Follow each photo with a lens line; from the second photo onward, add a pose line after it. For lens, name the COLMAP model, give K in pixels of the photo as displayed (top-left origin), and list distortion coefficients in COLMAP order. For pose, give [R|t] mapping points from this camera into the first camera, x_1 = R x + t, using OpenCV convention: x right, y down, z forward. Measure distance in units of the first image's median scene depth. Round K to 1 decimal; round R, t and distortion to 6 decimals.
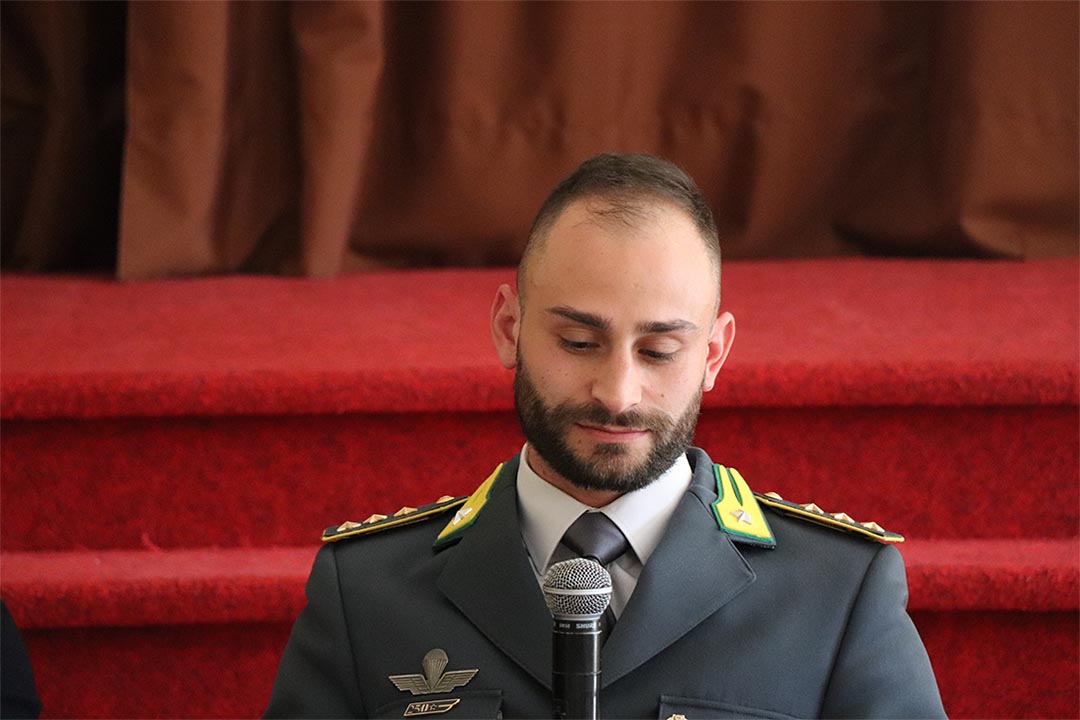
lens RADIAL K [[6391.6, 0, 540.0], [0, 6391.6, 360.0], [0, 0, 1]] dist [2.381820, -7.248828]
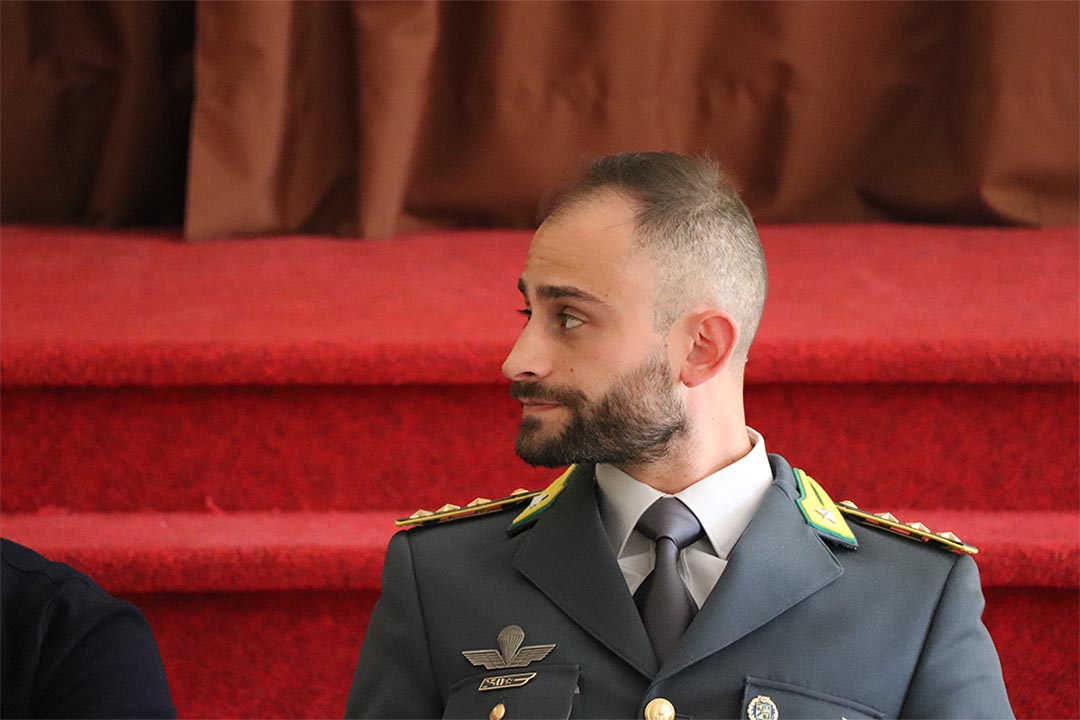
lens RADIAL K [[5335.3, 0, 540.0], [0, 5335.3, 360.0], [0, 0, 1]] dist [1.486739, 7.444480]
pose [[0.999925, 0.012235, 0.000945, -0.008861], [-0.012255, 0.999619, 0.024736, -0.017200], [-0.000642, -0.024746, 0.999694, 0.134405]]
